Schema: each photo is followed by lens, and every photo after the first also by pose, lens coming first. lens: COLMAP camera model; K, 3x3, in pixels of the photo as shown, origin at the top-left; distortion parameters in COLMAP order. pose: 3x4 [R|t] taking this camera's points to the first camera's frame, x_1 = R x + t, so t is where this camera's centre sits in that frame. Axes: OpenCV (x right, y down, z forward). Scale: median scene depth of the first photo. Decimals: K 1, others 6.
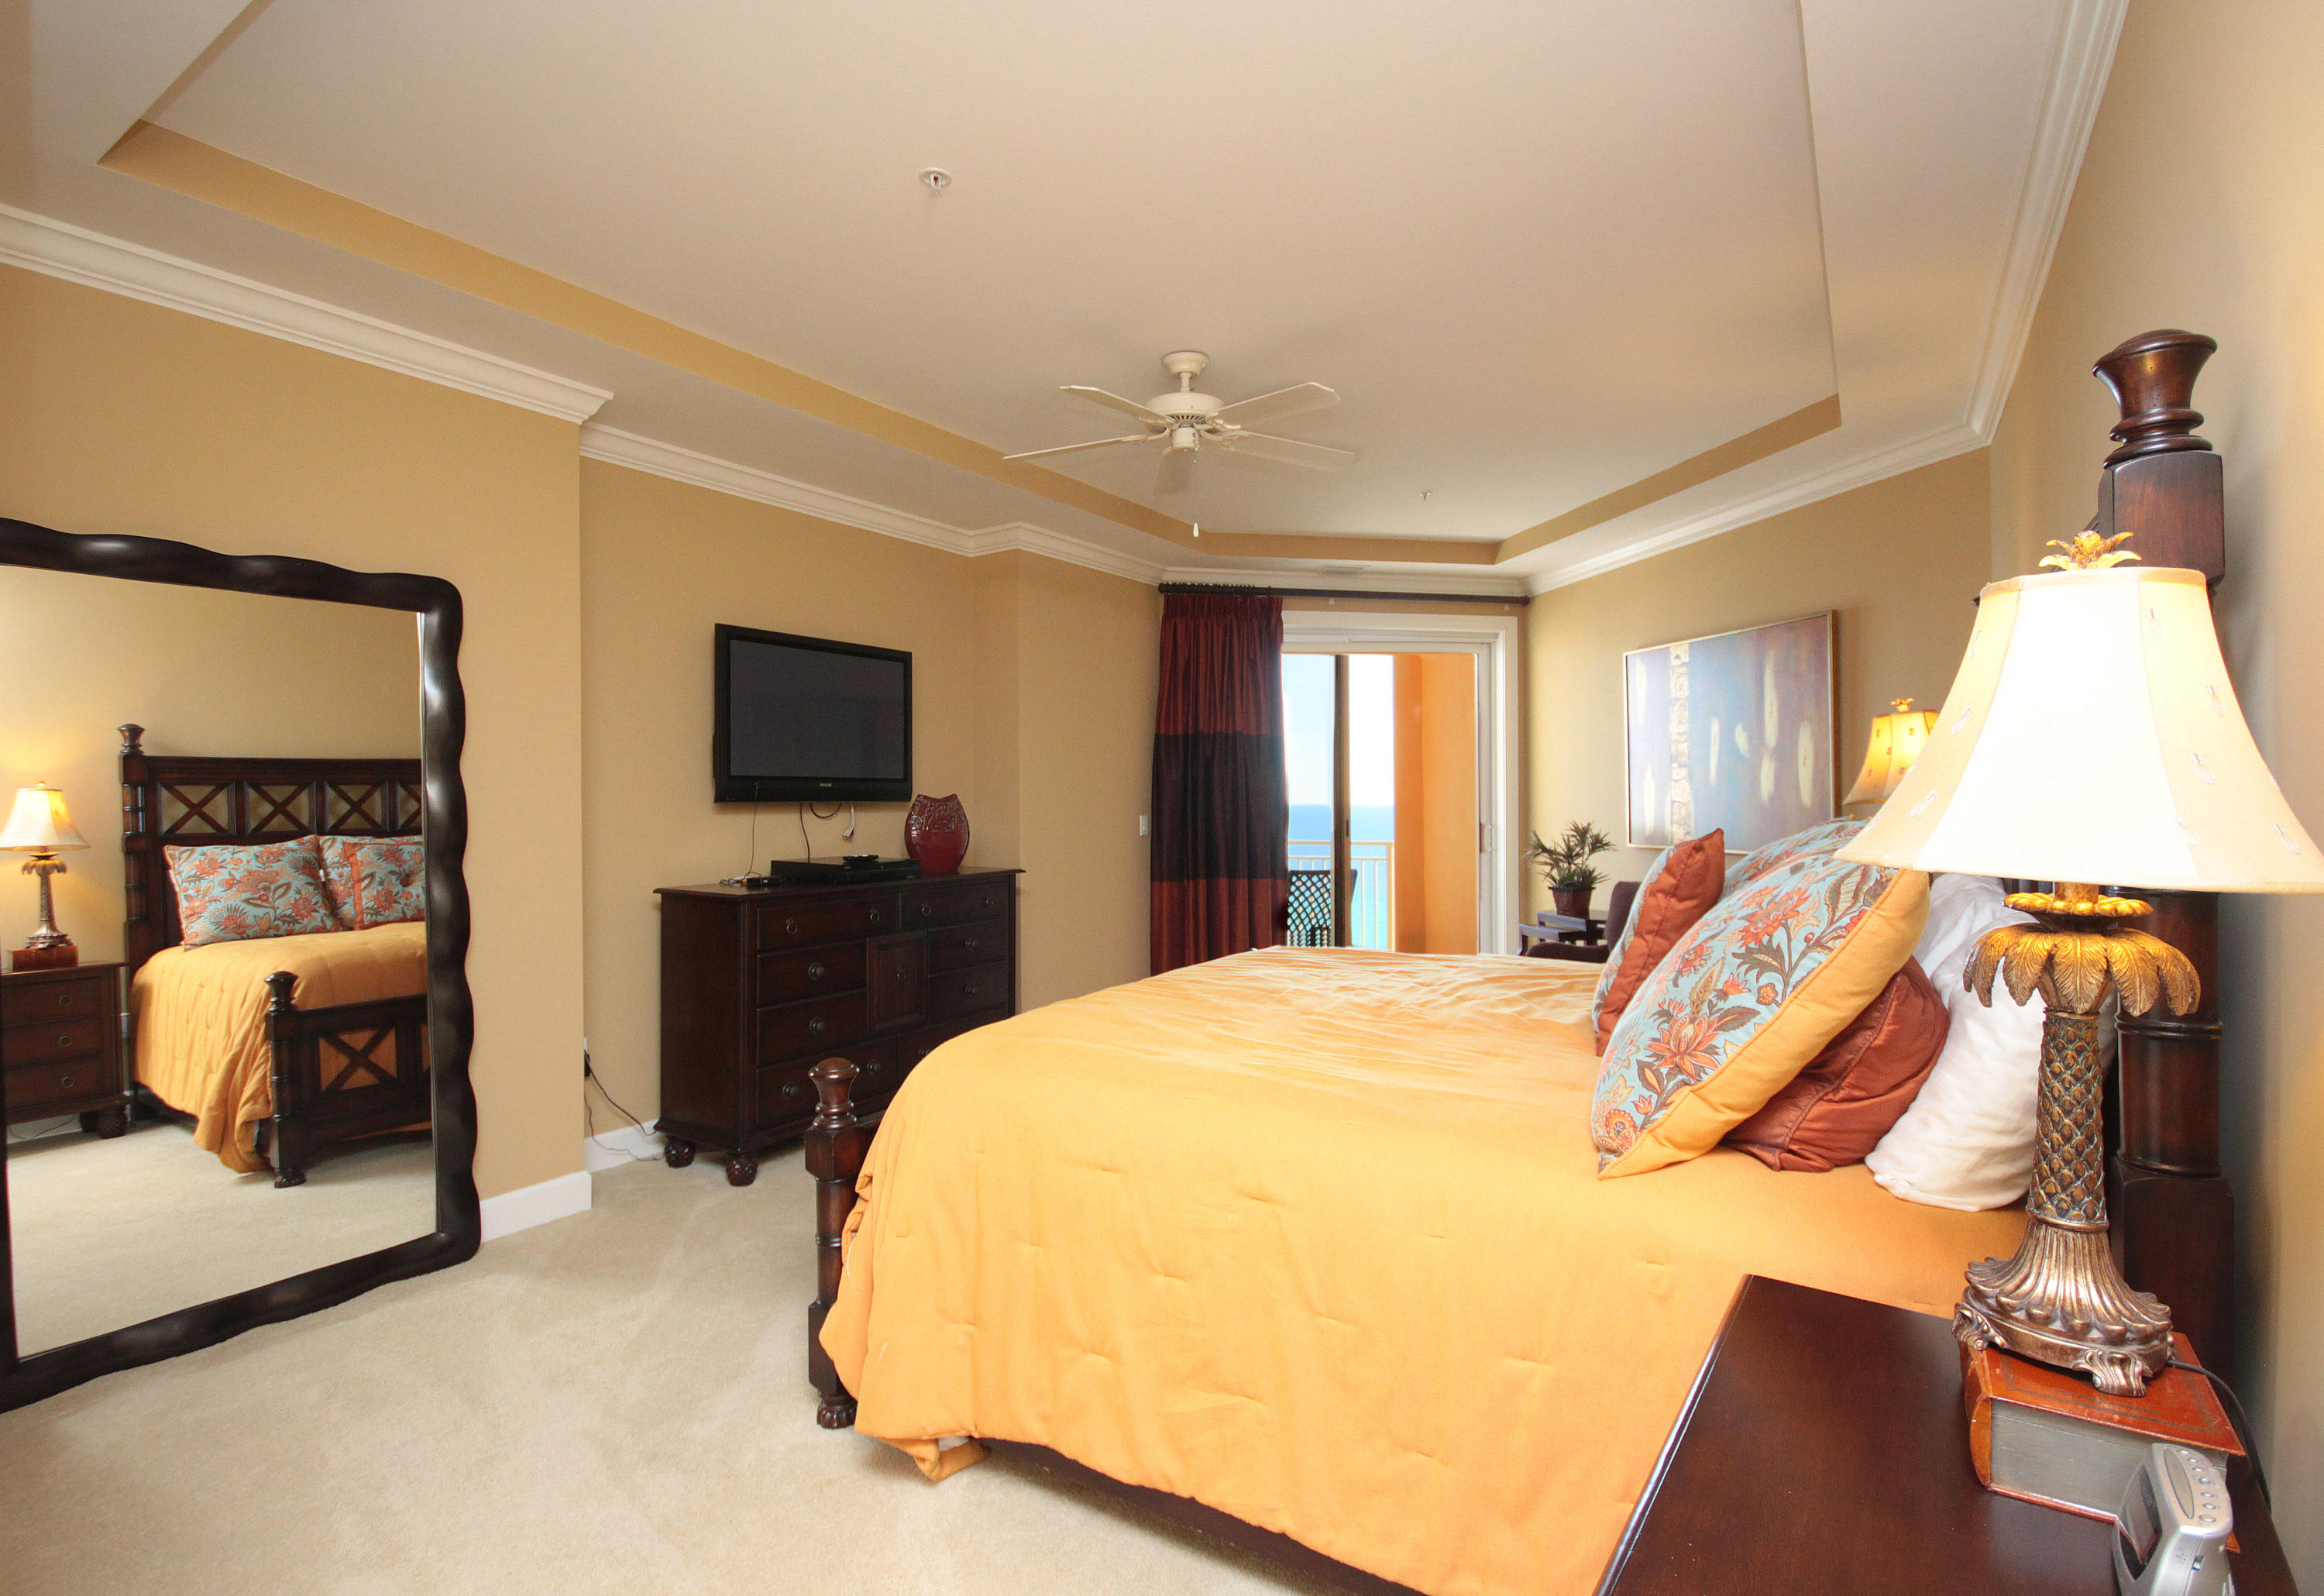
lens RADIAL K [[1128.7, 0, 1162.0], [0, 1128.7, 798.0], [0, 0, 1]] dist [-0.001687, -0.000278]
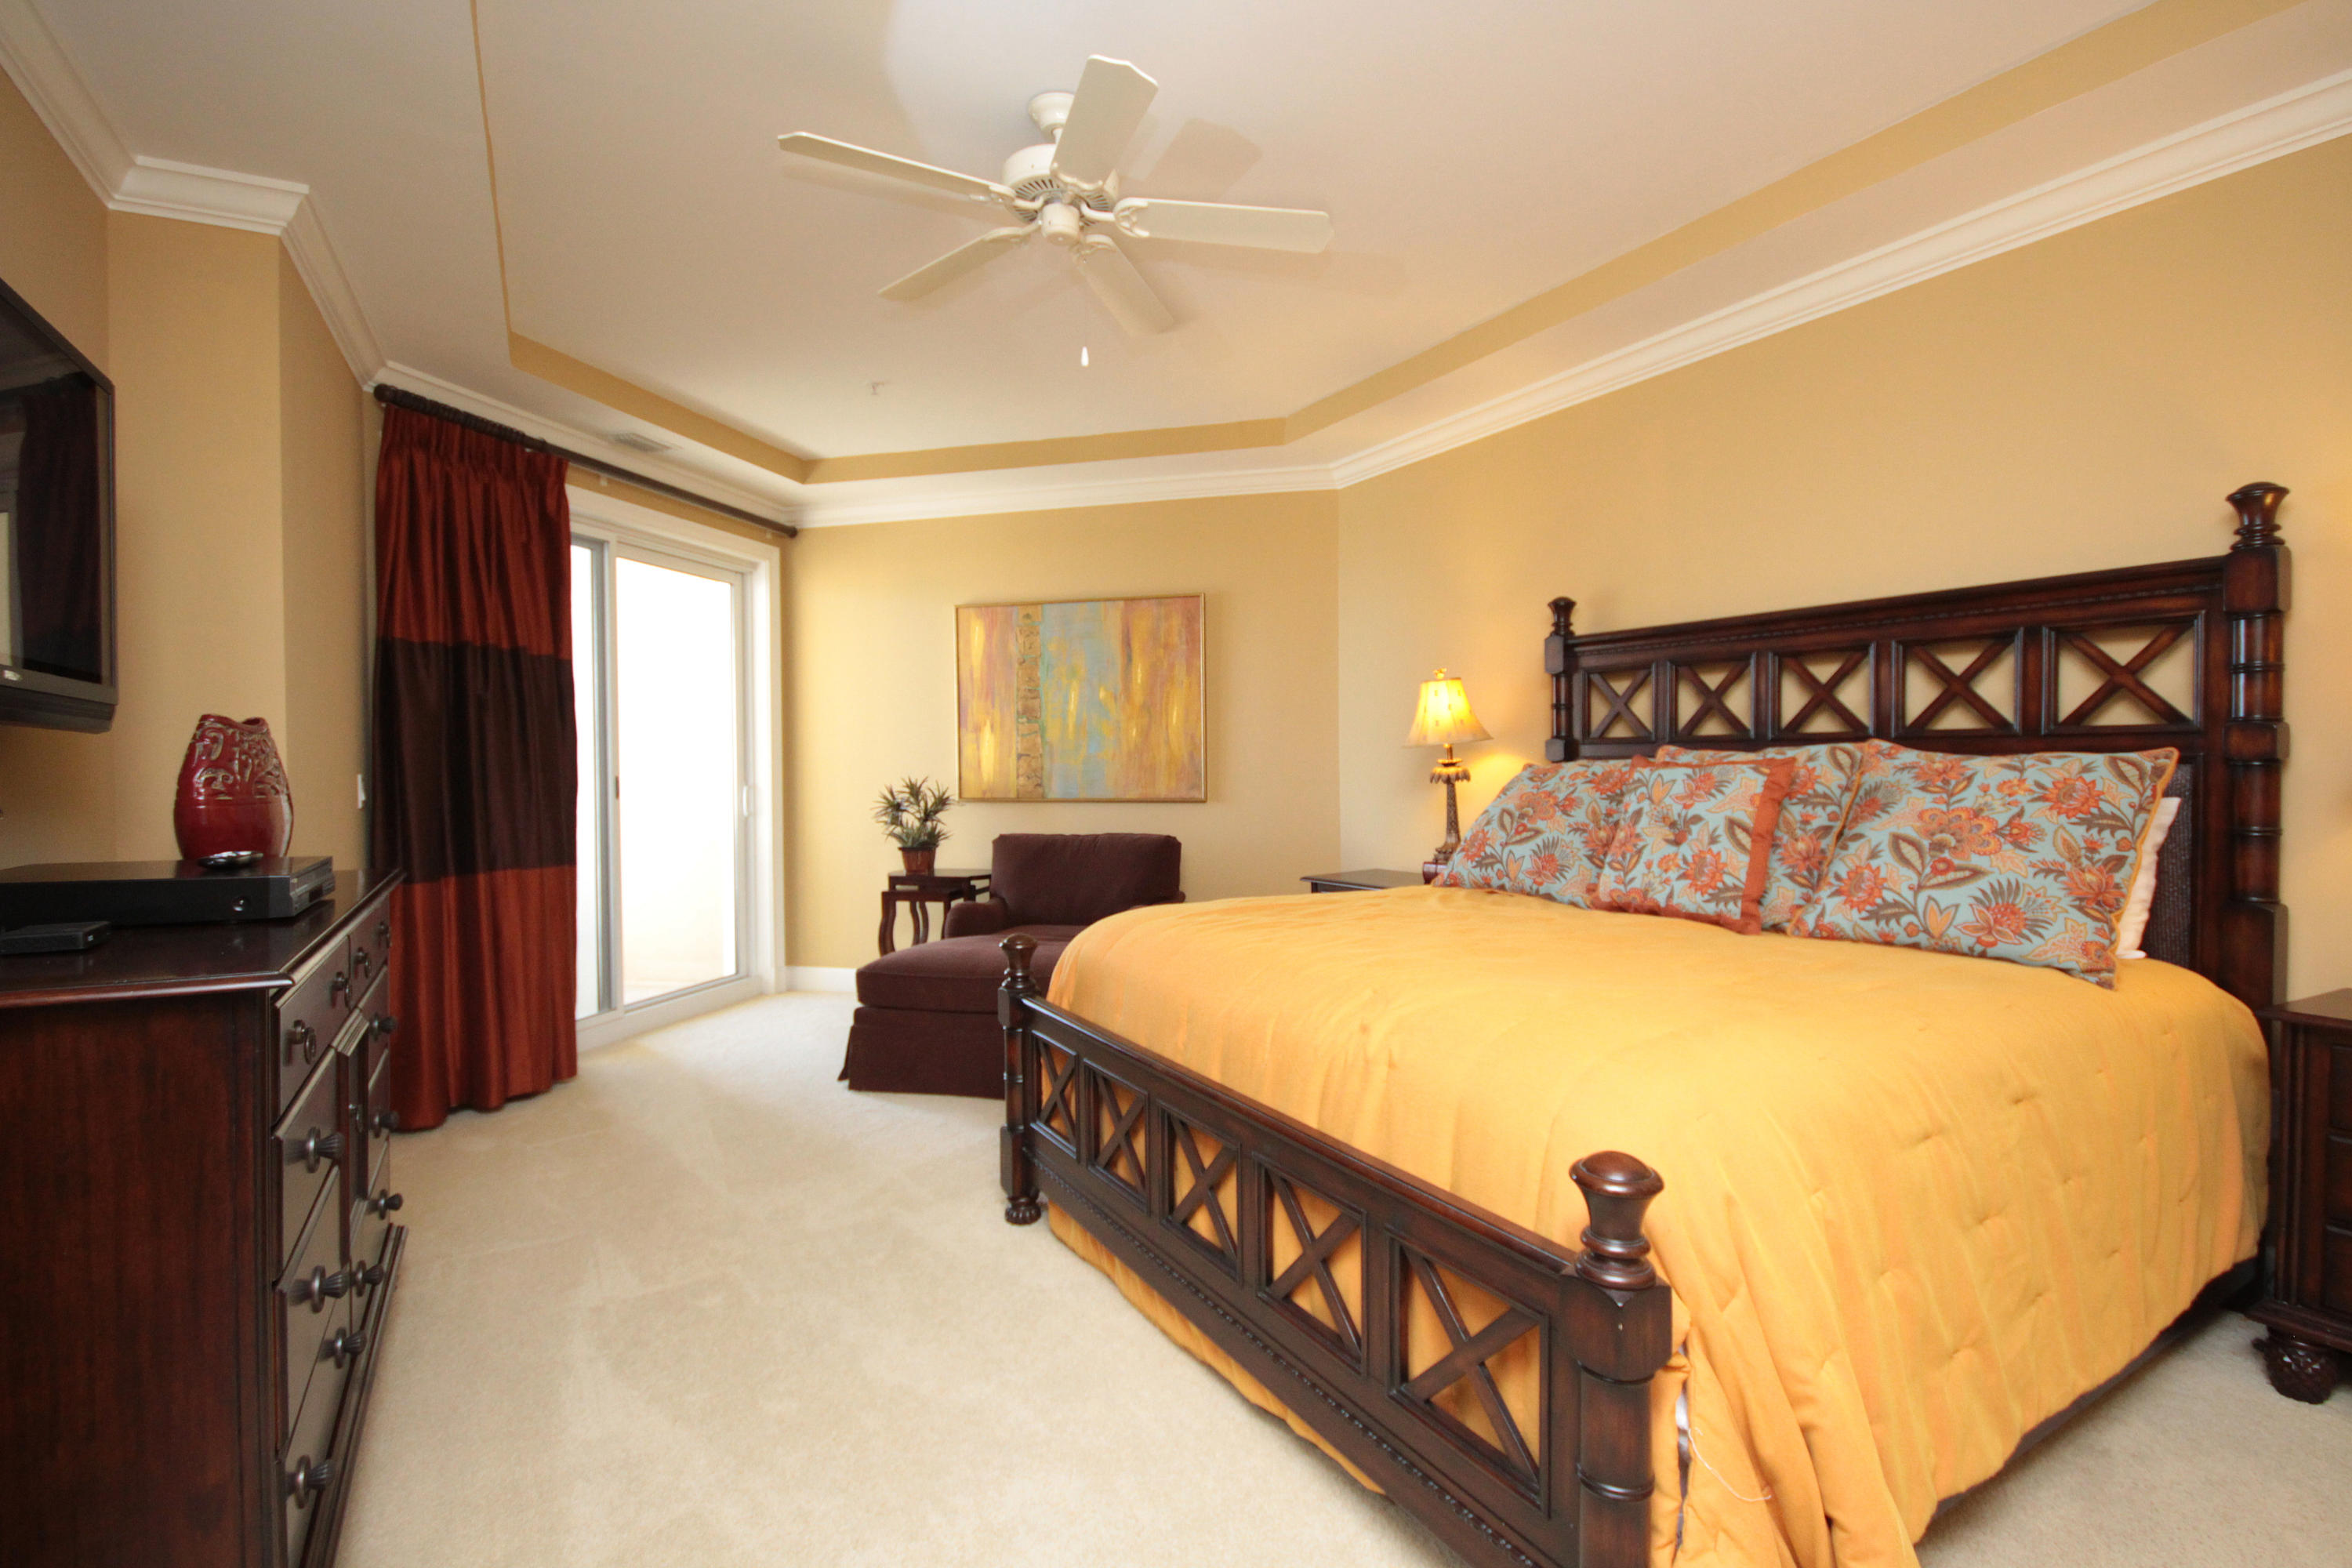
lens RADIAL K [[1088.0, 0, 1196.9], [0, 1088.0, 781.5], [0, 0, 1]] dist [-0.001450, -0.000633]
pose [[0.441491, -0.012639, 0.897177, -0.357436], [0.007993, 0.999917, 0.010153, 0.017622], [-0.897230, 0.002689, 0.441555, 0.397841]]
